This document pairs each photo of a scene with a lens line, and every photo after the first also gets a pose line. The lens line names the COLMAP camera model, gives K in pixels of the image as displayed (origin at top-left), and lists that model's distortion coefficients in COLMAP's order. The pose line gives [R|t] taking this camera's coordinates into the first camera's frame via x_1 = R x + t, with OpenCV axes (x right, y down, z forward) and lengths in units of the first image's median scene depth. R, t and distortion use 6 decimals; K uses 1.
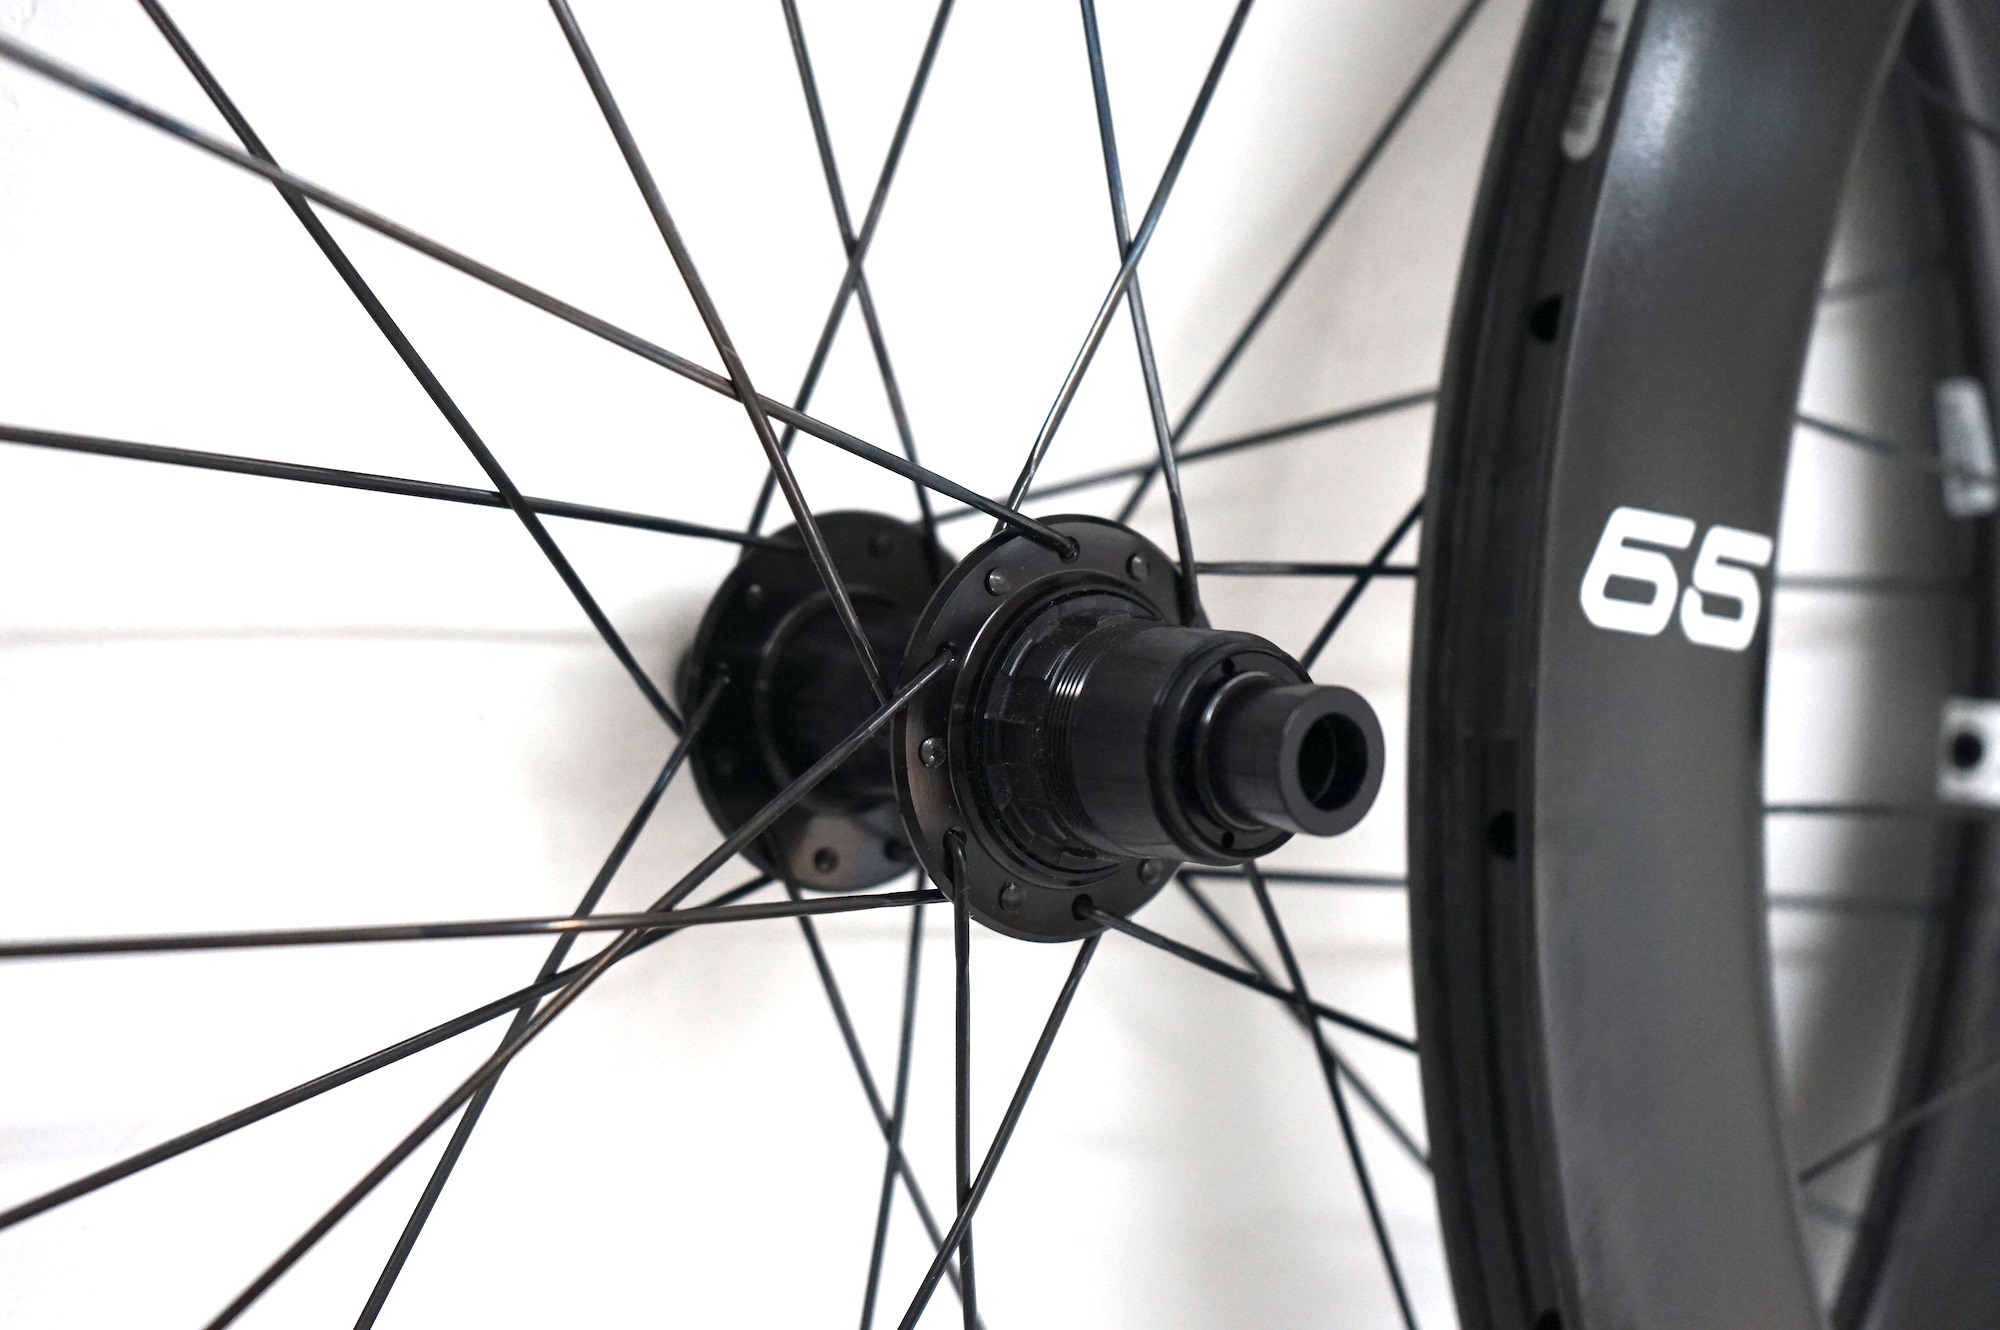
lens RADIAL K [[2543.4, 0, 1000.0], [0, 2543.4, 665.0], [0, 0, 1]] dist [-0.000775, 0.000652]
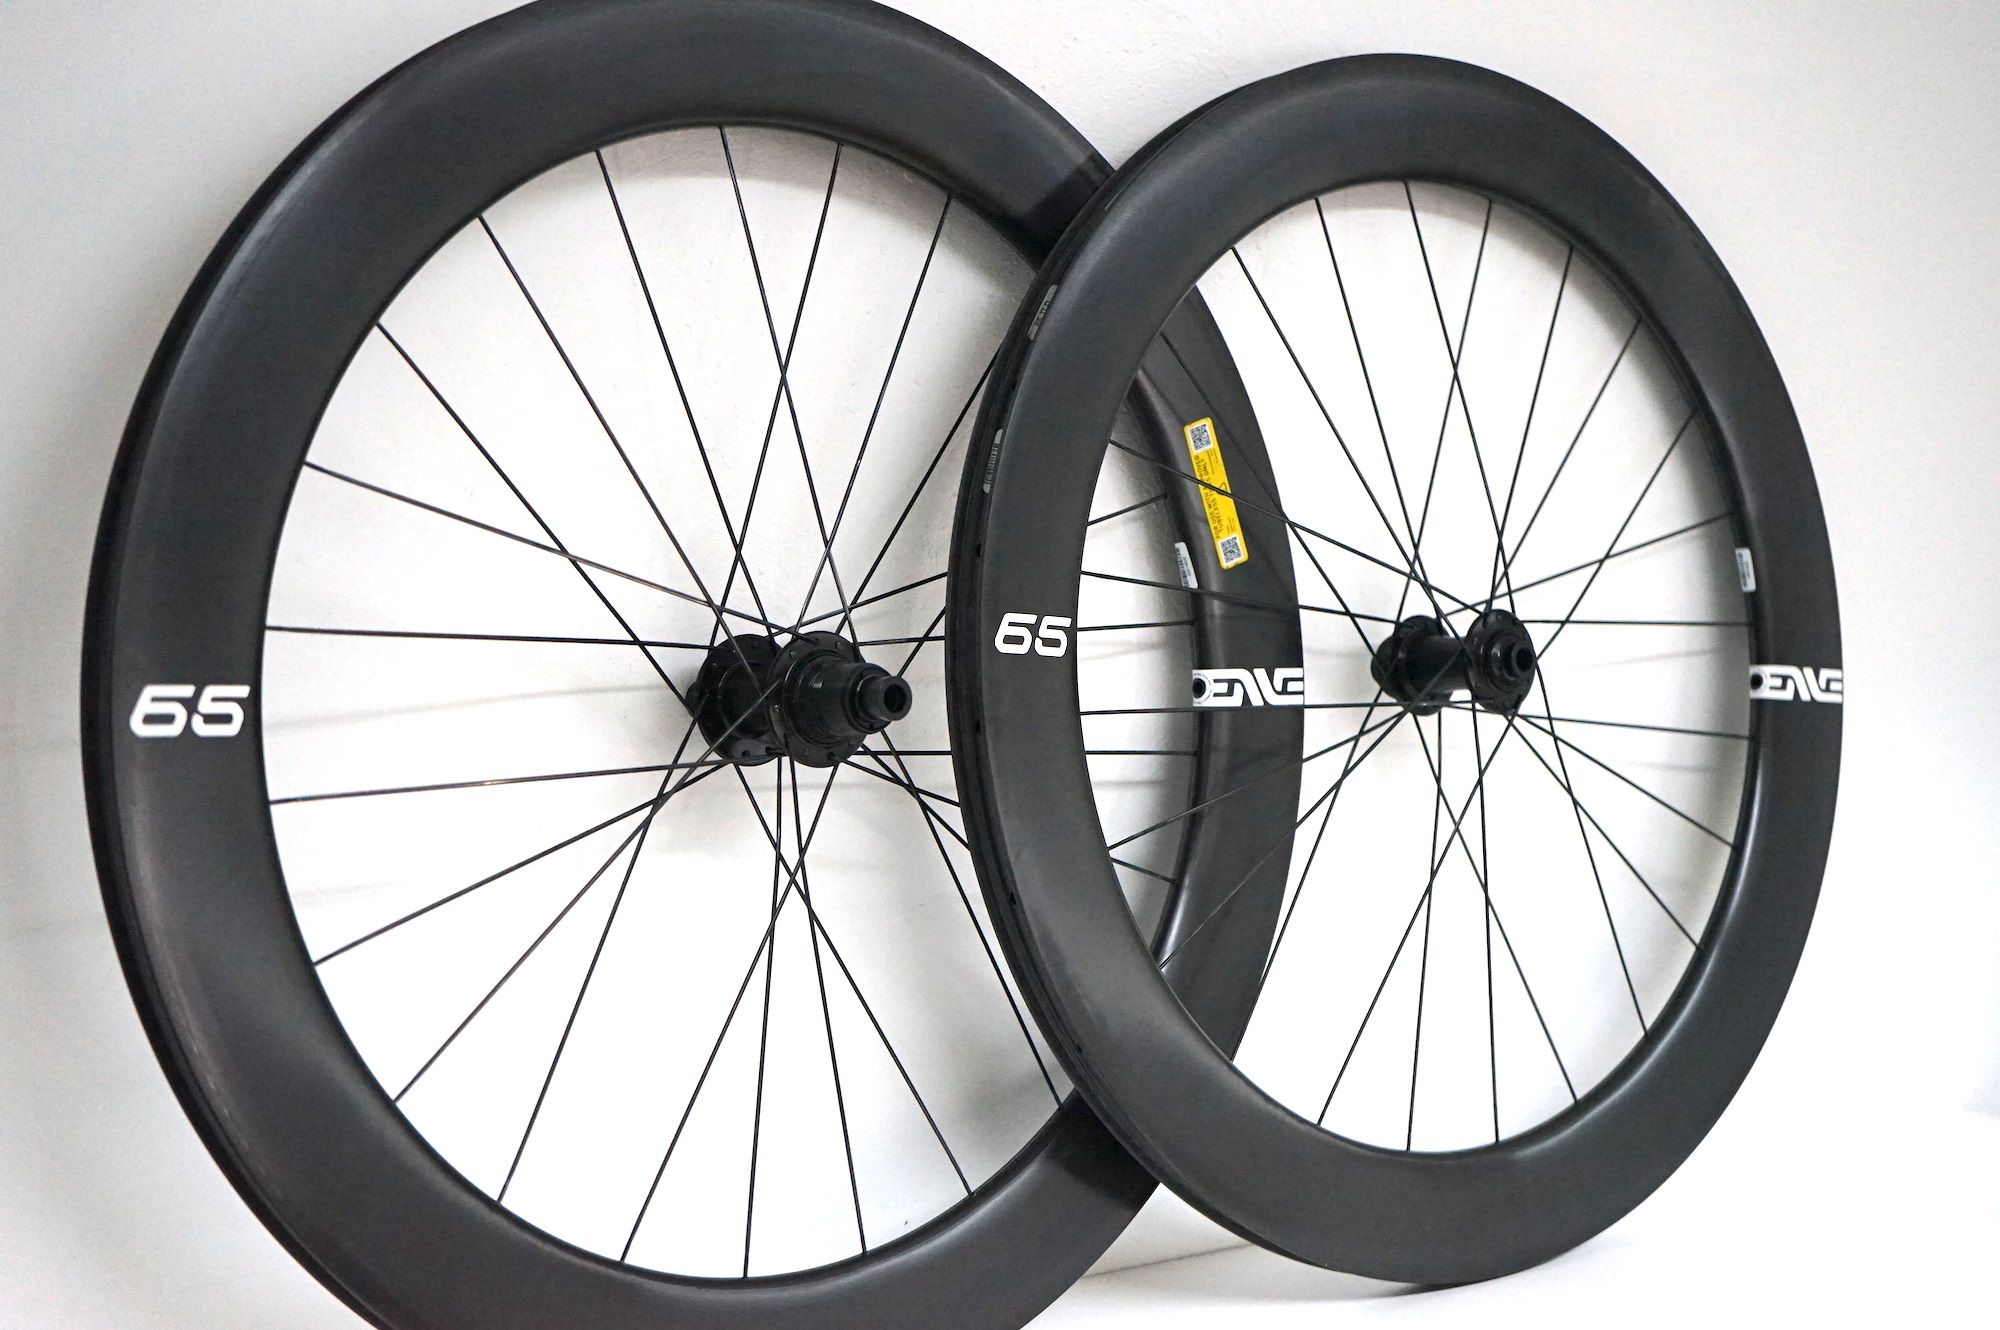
lens RADIAL K [[2670.0, 0, 997.8], [0, 2670.0, 629.2], [0, 0, 1]] dist [0.293844, -0.001632]
pose [[0.994680, -0.089122, 0.051659, 0.077712], [0.091191, 0.995063, -0.039161, 0.085193], [-0.047914, 0.043663, 0.997897, -2.212830]]
